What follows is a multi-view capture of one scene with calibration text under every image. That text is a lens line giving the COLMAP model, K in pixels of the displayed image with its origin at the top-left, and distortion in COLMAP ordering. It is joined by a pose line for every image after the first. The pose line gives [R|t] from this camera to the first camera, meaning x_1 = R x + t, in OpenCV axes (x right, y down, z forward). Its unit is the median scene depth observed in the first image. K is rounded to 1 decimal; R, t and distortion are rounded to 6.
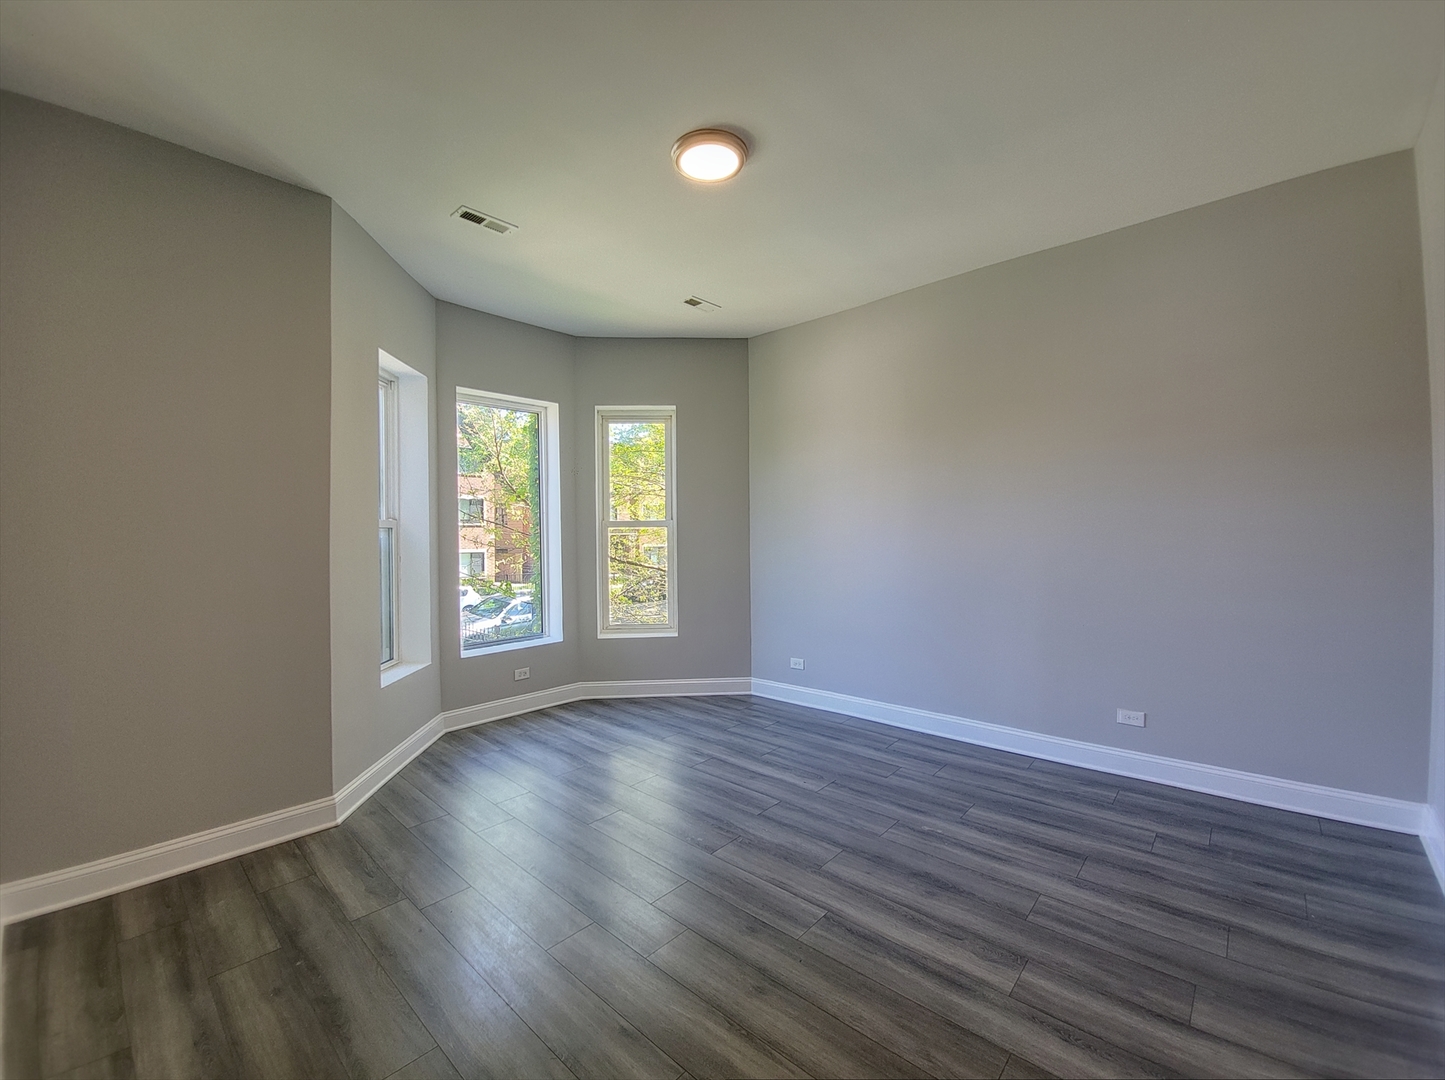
lens RADIAL K [[597.8, 0, 707.1], [0, 597.8, 534.0], [0, 0, 1]] dist [-0.011194, -0.004801]
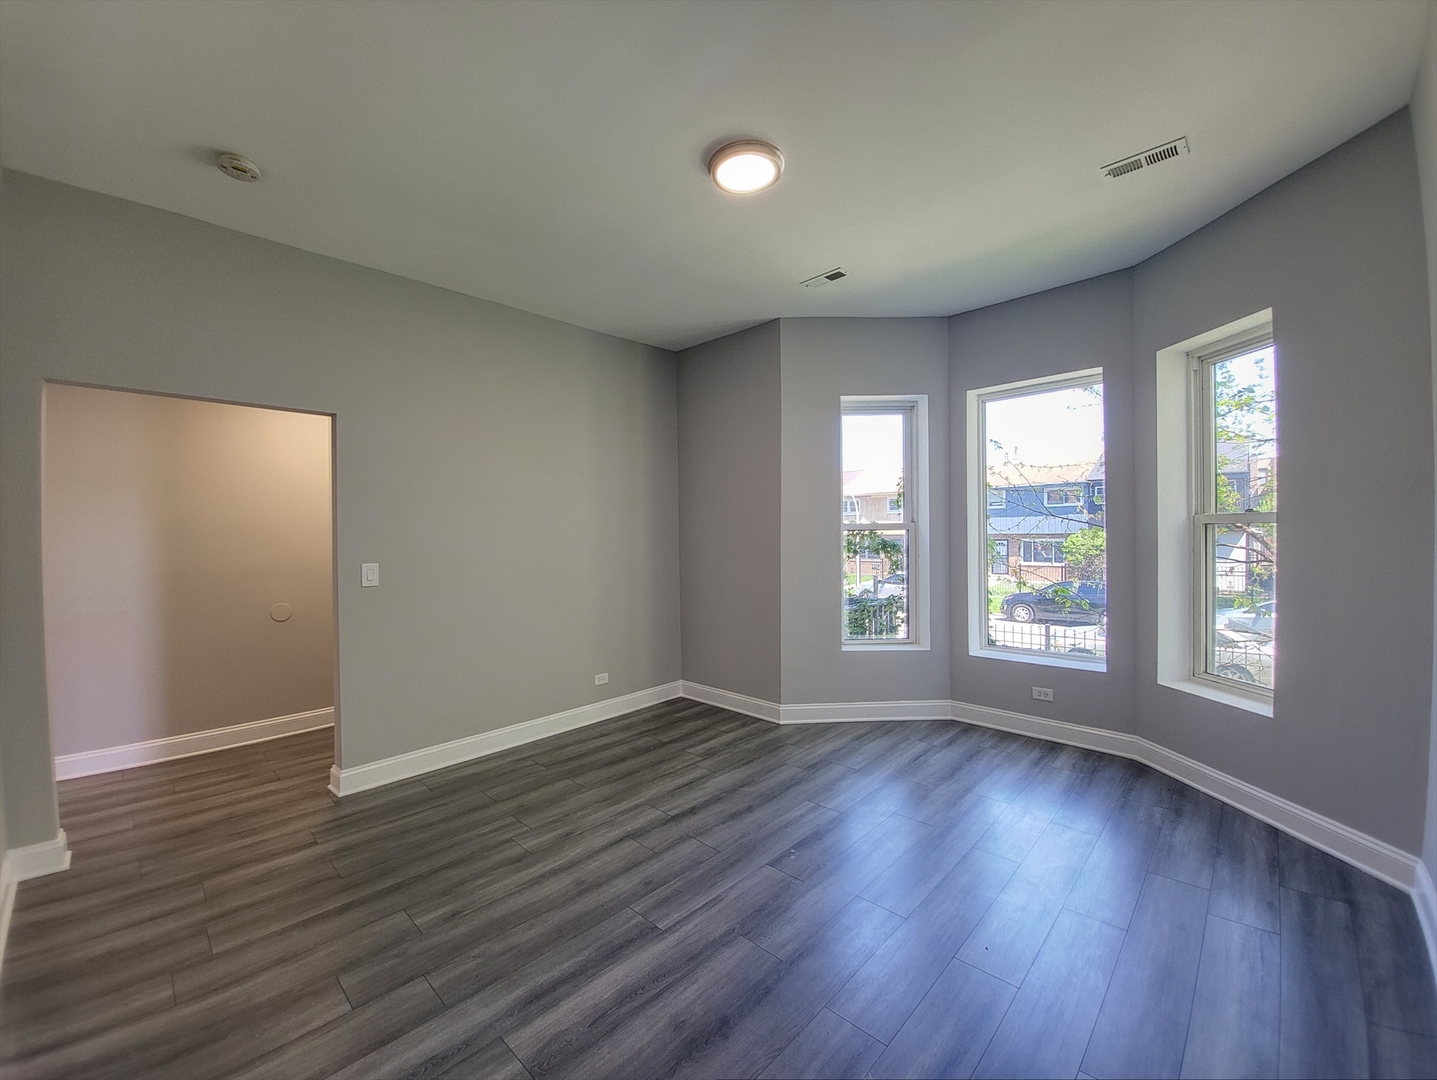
lens RADIAL K [[594.5, 0, 729.2], [0, 594.5, 533.4], [0, 0, 1]] dist [-0.011194, -0.004801]
pose [[-0.015468, 0.012717, -0.999799, 1.131055], [0.005503, 0.999905, 0.012634, -0.036304], [0.999865, -0.005306, -0.015536, 1.085202]]
